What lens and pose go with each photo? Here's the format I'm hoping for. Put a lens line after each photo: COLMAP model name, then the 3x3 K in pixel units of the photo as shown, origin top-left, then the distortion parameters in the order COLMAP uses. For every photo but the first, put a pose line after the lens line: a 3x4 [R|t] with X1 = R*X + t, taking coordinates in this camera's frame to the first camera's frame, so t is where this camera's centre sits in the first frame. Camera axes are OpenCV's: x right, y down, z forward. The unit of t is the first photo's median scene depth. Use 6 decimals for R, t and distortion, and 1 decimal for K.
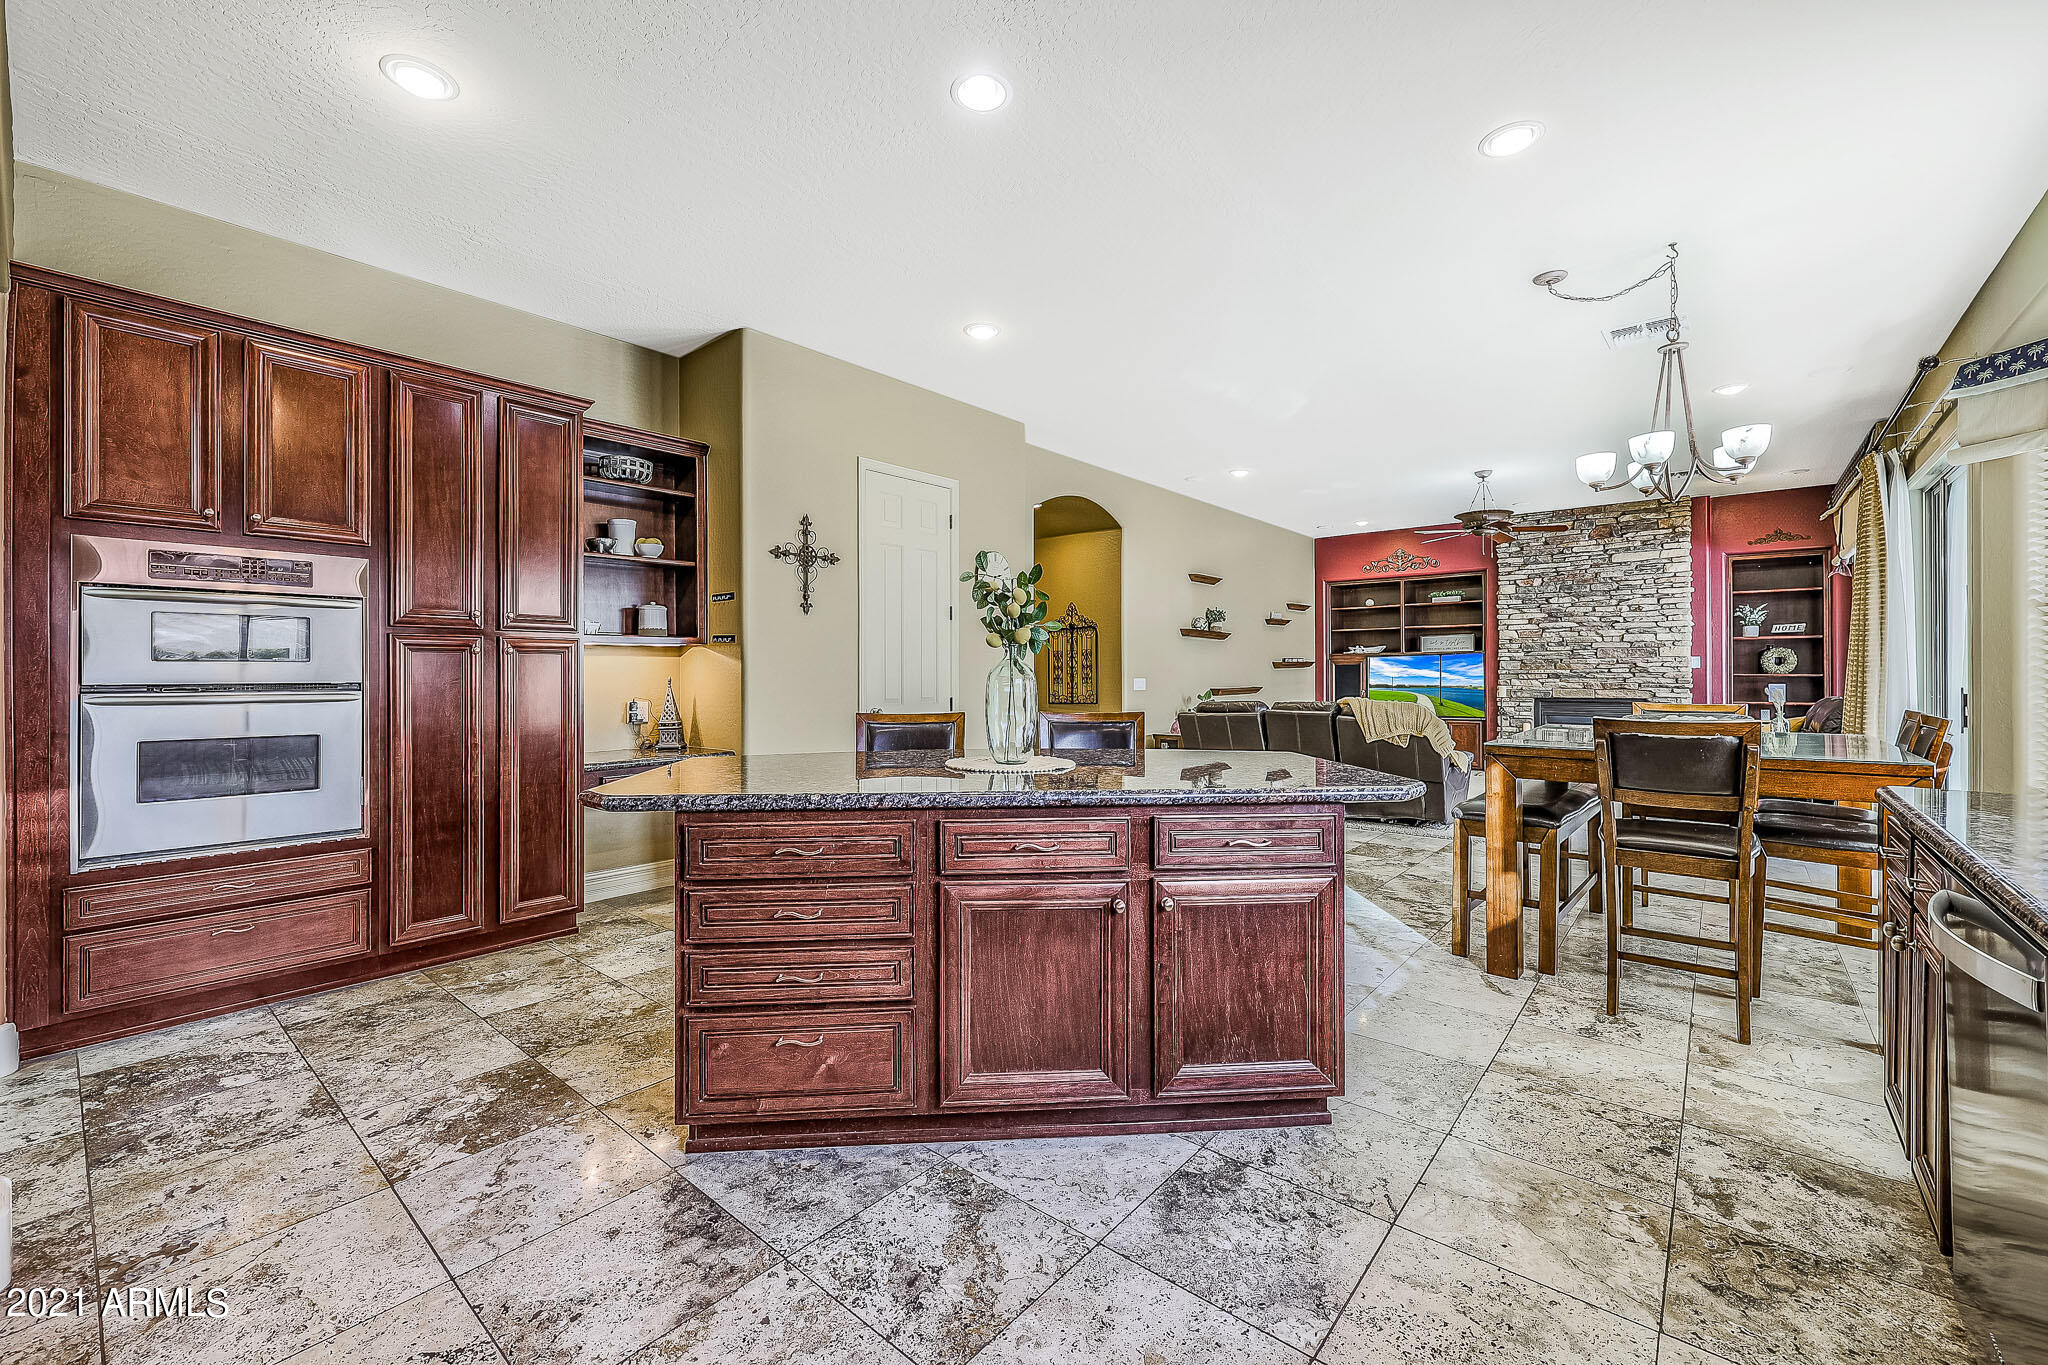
lens RADIAL K [[840.5, 0, 1020.7], [0, 840.5, 672.1], [0, 0, 1]] dist [-0.000132, -0.000568]
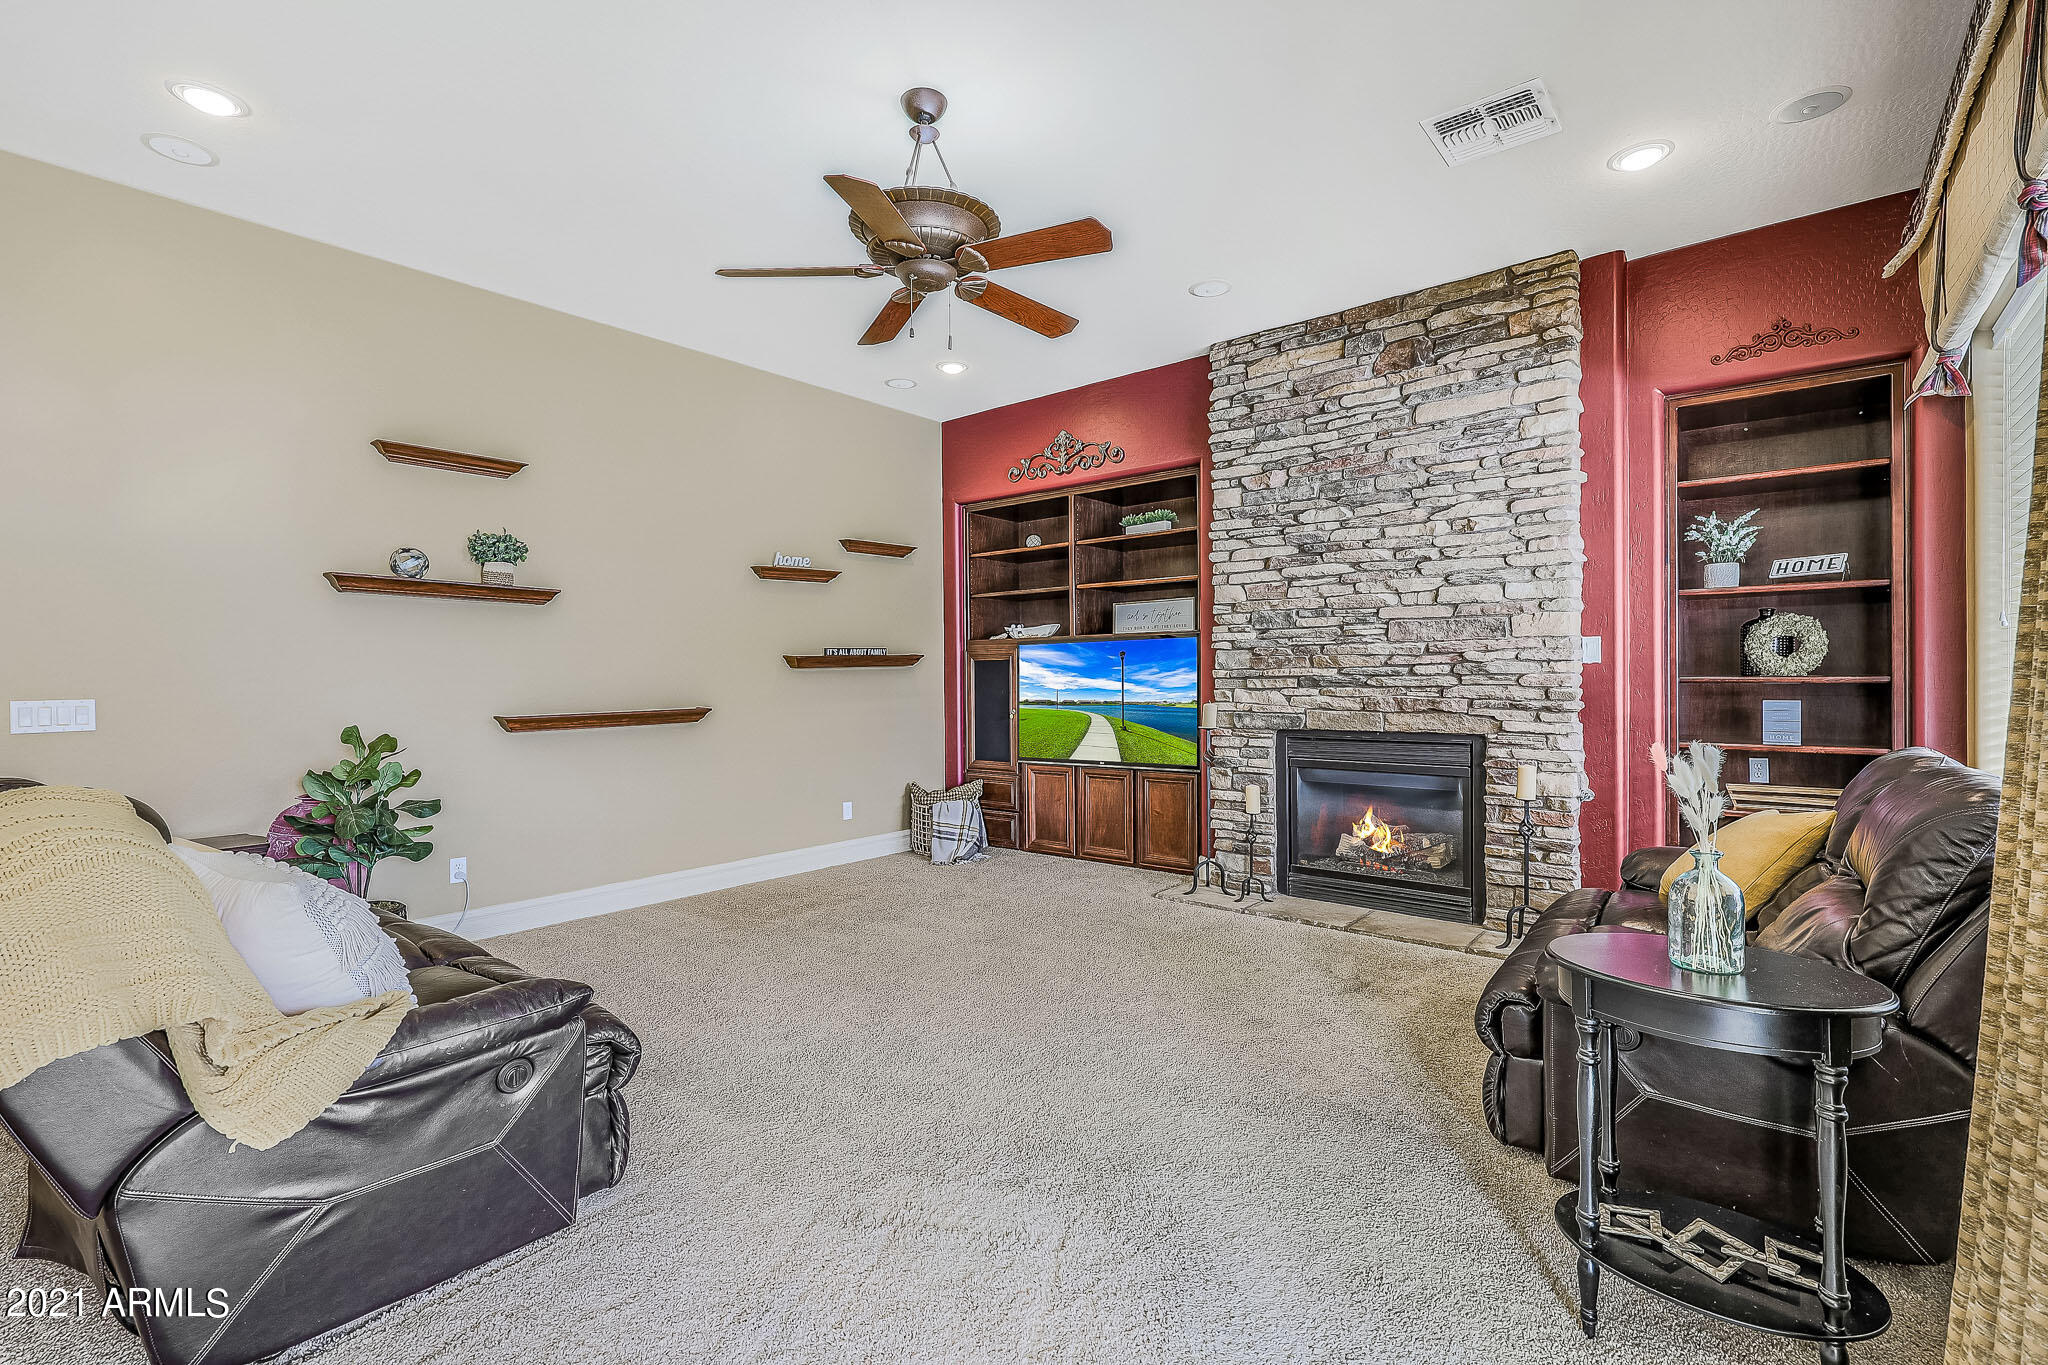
lens RADIAL K [[936.2, 0, 1021.5], [0, 936.2, 675.0], [0, 0, 1]] dist [0.001164, -0.000032]
pose [[0.999866, -0.004765, 0.015670, 0.497204], [0.004715, 0.999984, 0.003265, -0.001909], [-0.015685, -0.003191, 0.999872, 0.521701]]
